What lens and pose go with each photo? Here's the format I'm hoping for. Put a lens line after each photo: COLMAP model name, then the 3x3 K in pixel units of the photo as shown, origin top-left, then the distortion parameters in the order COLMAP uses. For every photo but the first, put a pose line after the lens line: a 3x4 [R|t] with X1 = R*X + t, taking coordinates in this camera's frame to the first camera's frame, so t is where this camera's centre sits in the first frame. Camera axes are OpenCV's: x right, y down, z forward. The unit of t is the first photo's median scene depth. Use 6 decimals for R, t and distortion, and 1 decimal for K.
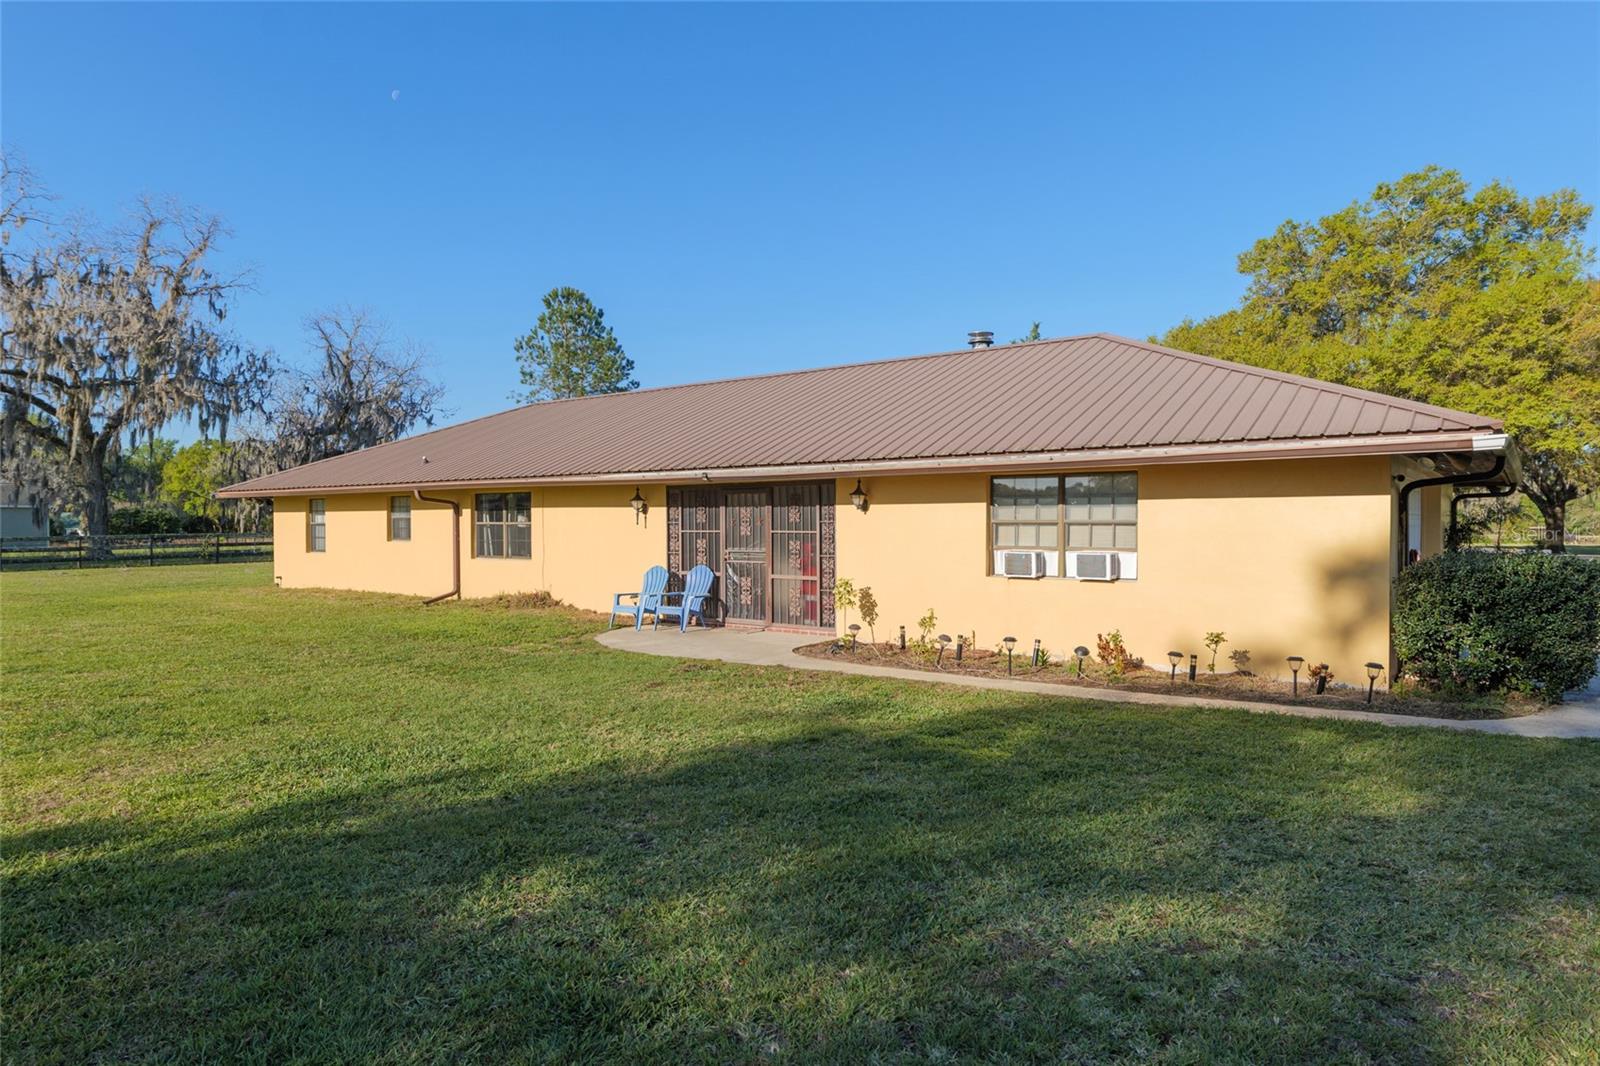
lens RADIAL K [[959.7, 0, 791.2], [0, 959.7, 536.4], [0, 0, 1]] dist [-0.009759, -0.000010]
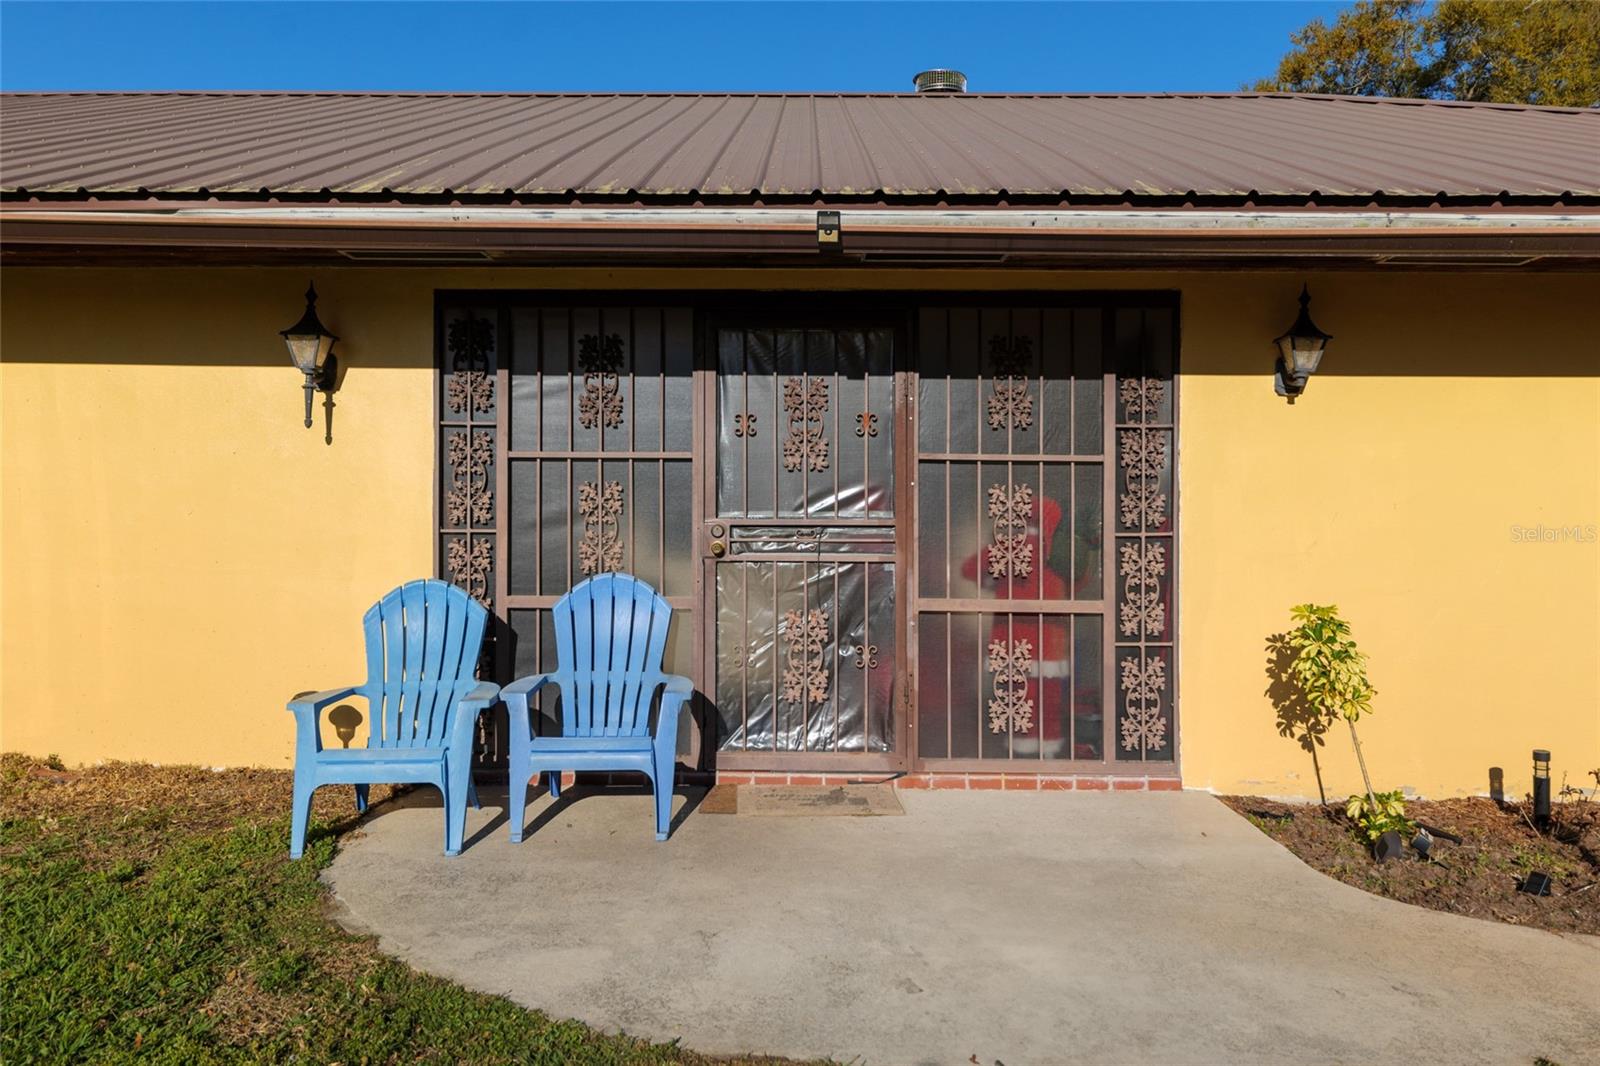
lens RADIAL K [[1181.5, 0, 804.5], [0, 1181.5, 496.0], [0, 0, 1]] dist [-0.002594, 0.000343]
pose [[0.800528, 0.012641, 0.599162, -0.255642], [0.000217, 0.999771, -0.021383, 0.014039], [-0.599296, 0.017247, 0.800342, 0.678404]]
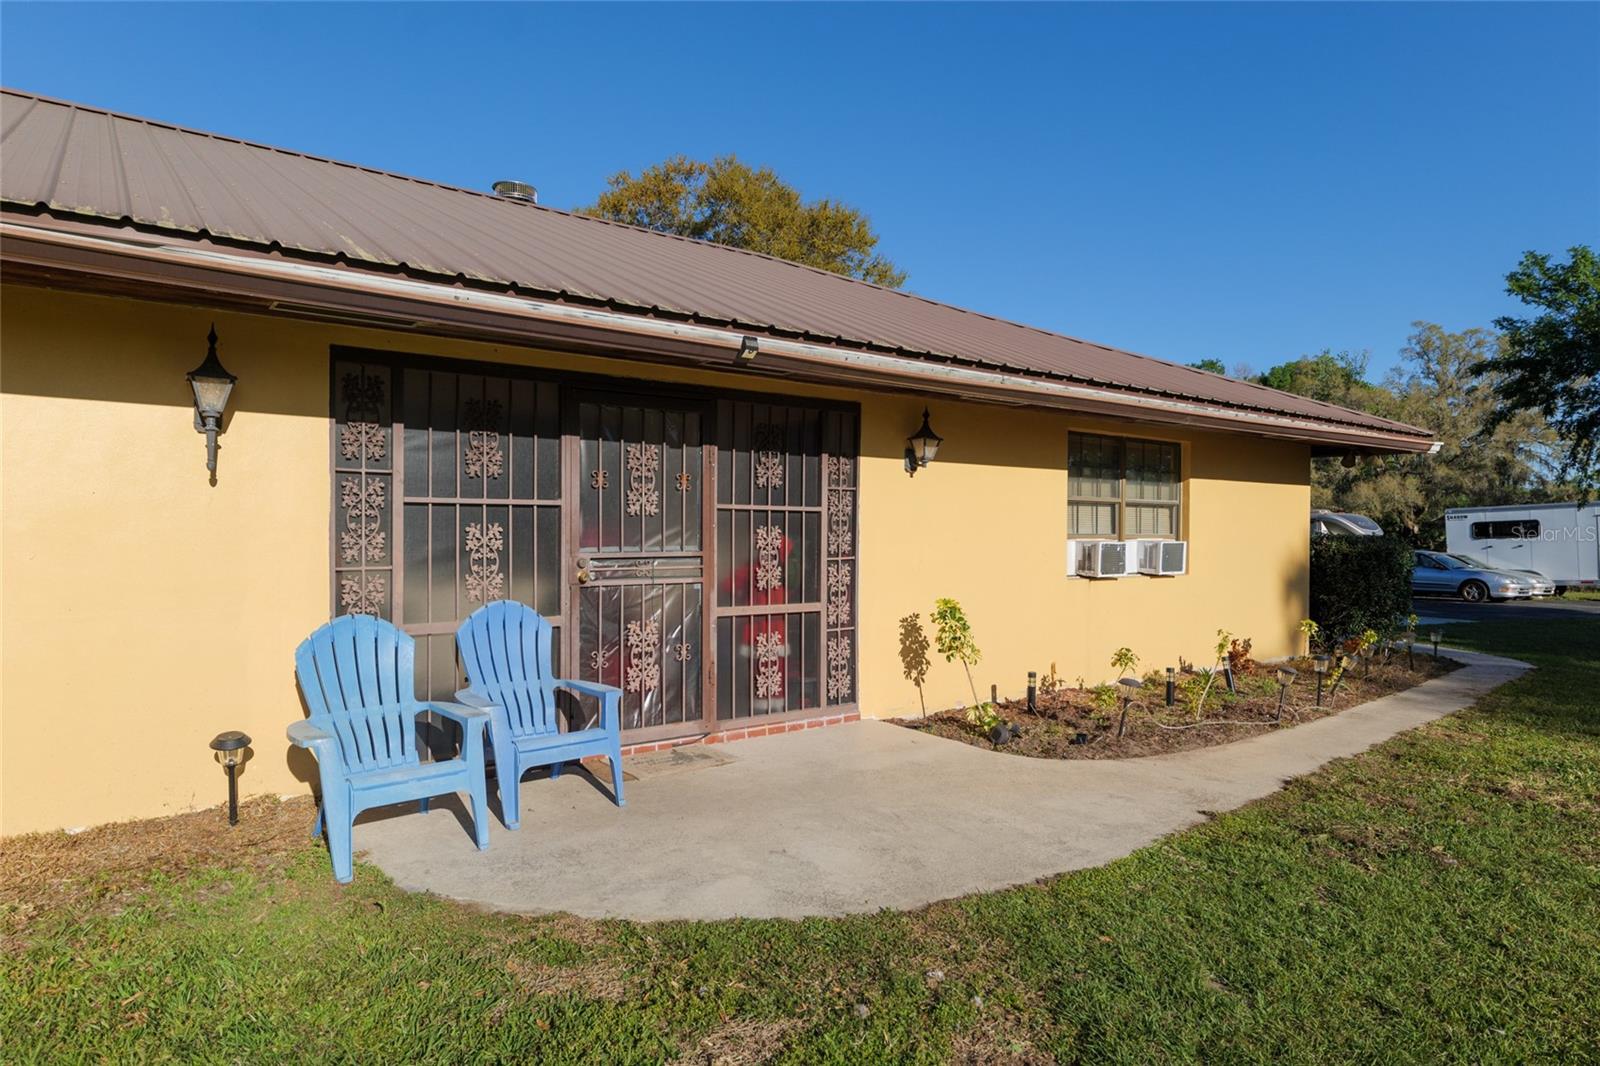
lens RADIAL K [[926.4, 0, 809.7], [0, 926.4, 529.7], [0, 0, 1]] dist [-0.004049, 0.001496]
pose [[0.264899, 0.000370, 0.964276, -0.378285], [0.004797, 0.999987, -0.001701, 0.005434], [-0.964264, 0.005076, 0.264894, 0.799280]]
